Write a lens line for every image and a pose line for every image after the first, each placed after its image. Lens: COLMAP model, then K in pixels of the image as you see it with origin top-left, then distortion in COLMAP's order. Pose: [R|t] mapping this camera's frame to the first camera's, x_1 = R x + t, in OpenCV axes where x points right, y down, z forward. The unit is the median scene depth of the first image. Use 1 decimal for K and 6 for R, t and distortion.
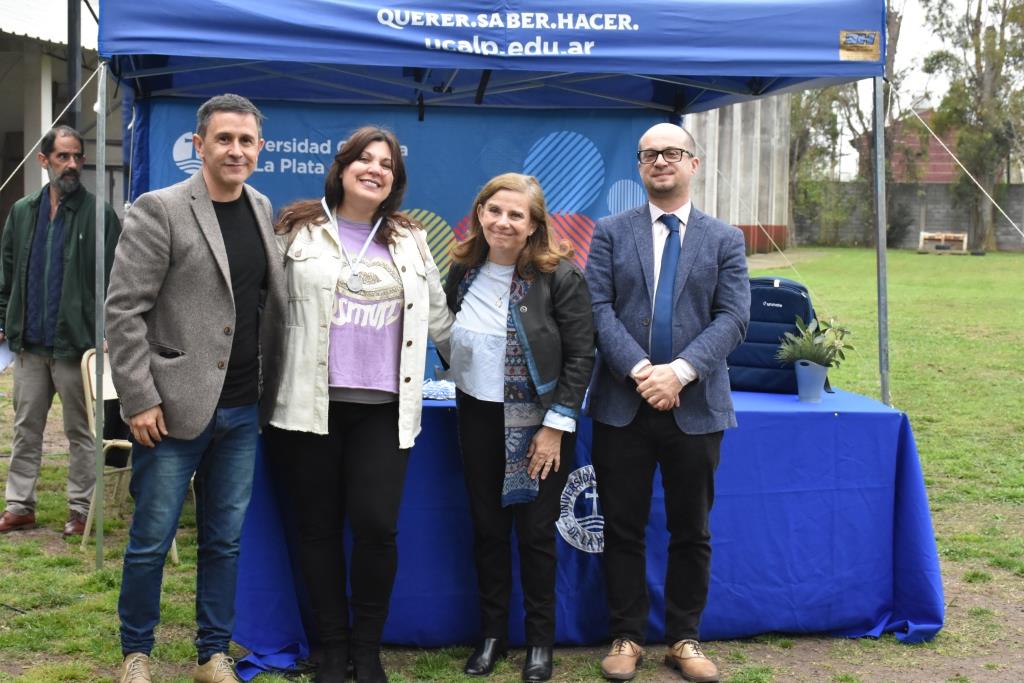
lens RADIAL K [[1753.3, 0, 504.1], [0, 1753.3, 361.4], [0, 0, 1]] dist [-0.048510, 0.241245]
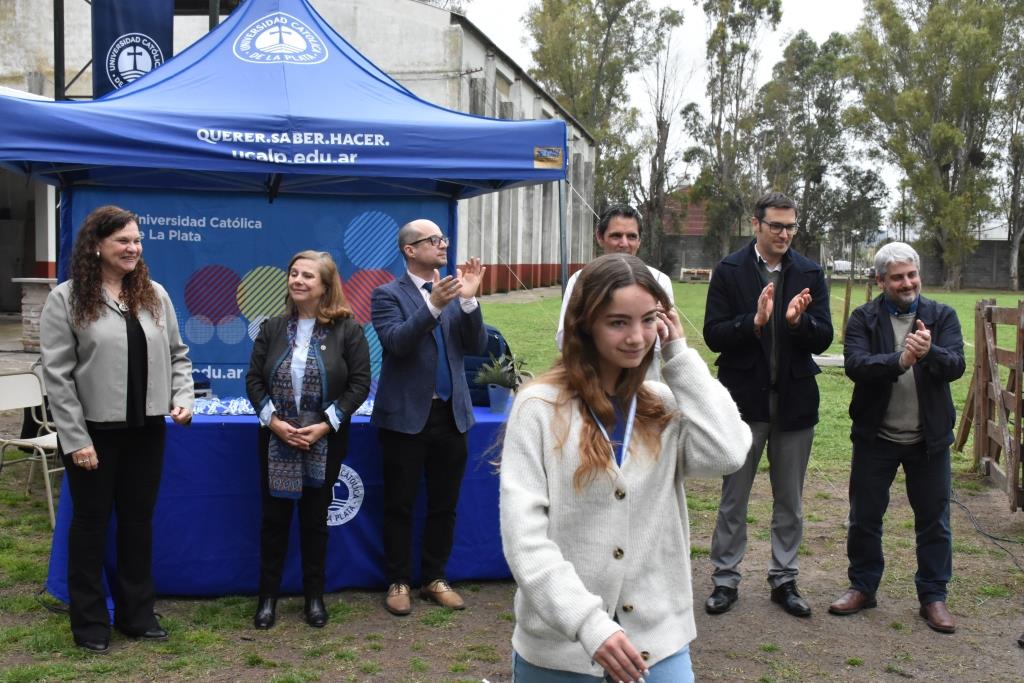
lens RADIAL K [[1183.7, 0, 503.2], [0, 1183.7, 355.3], [0, 0, 1]] dist [-0.021727, 0.040237]
pose [[0.996779, -0.003472, 0.080126, 0.091503], [0.003386, 0.999994, 0.001212, -0.022049], [-0.080130, -0.000937, 0.996784, 0.046577]]
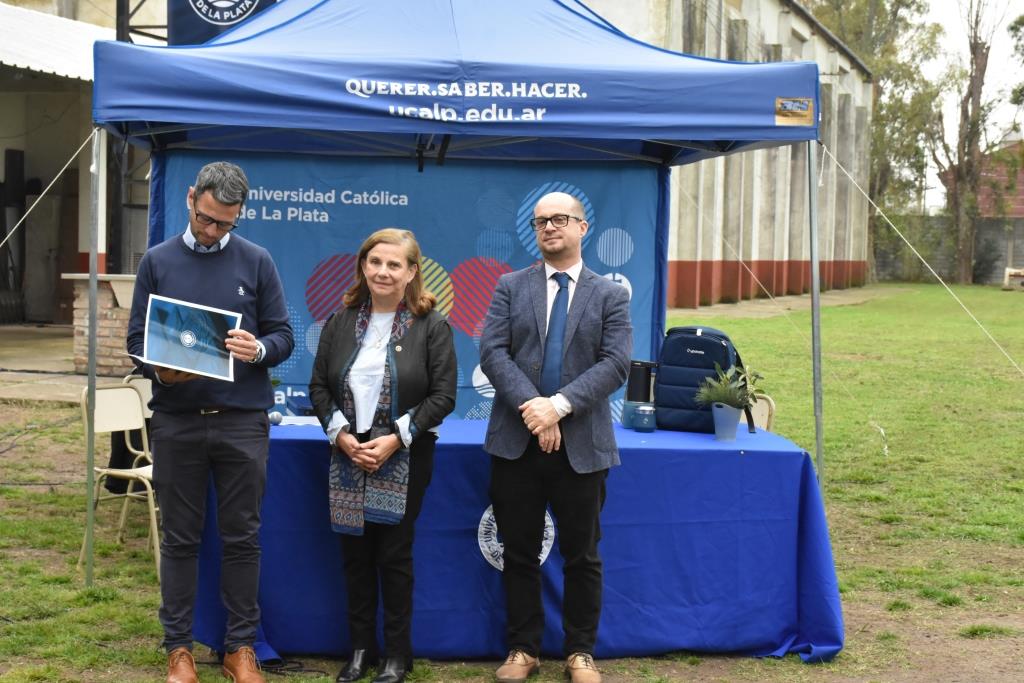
lens RADIAL K [[1787.2, 0, 498.8], [0, 1787.2, 363.5], [0, 0, 1]] dist [-0.033466, 0.165707]
pose [[0.998817, 0.008248, -0.047928, 0.076889], [-0.009128, 0.999793, -0.018177, -0.003378], [0.047769, 0.018593, 0.998685, -0.109557]]
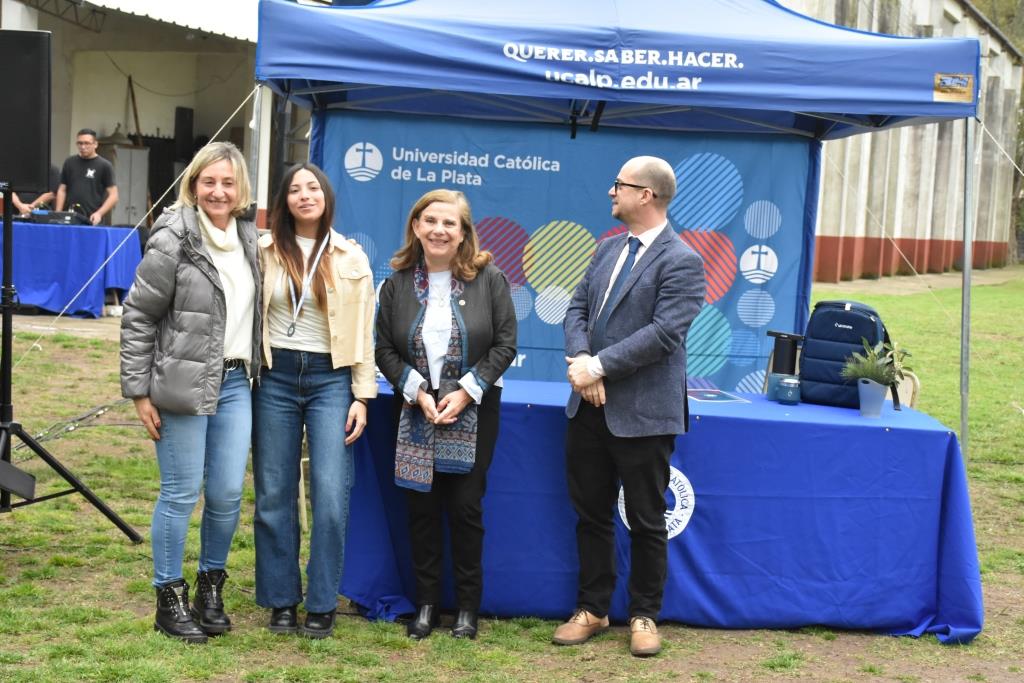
lens RADIAL K [[1725.5, 0, 500.9], [0, 1725.5, 362.7], [0, 0, 1]] dist [-0.040302, 0.208978]
pose [[0.990679, 0.048829, -0.127163, 0.072879], [-0.048602, 0.998806, 0.004890, -0.004248], [0.127250, 0.001336, 0.991870, -0.081981]]
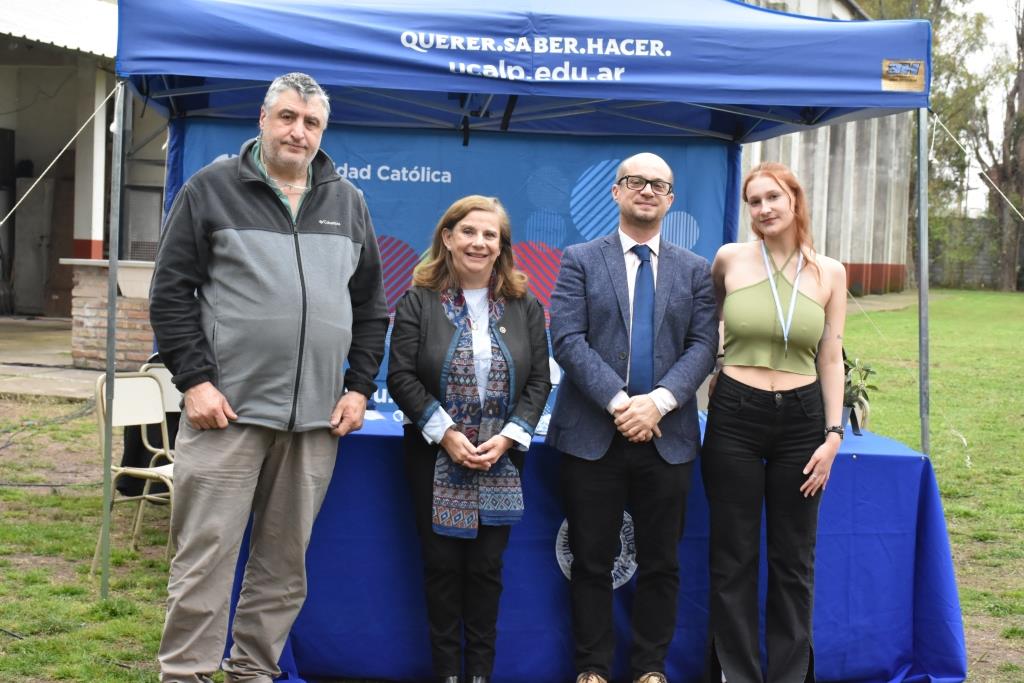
lens RADIAL K [[1898.3, 0, 501.8], [0, 1898.3, 366.0], [0, 0, 1]] dist [-0.036680, 0.182950]
pose [[0.998449, 0.021516, -0.051353, 0.040987], [-0.022576, 0.999542, -0.020145, 0.004974], [0.050897, 0.021273, 0.998477, -0.047881]]
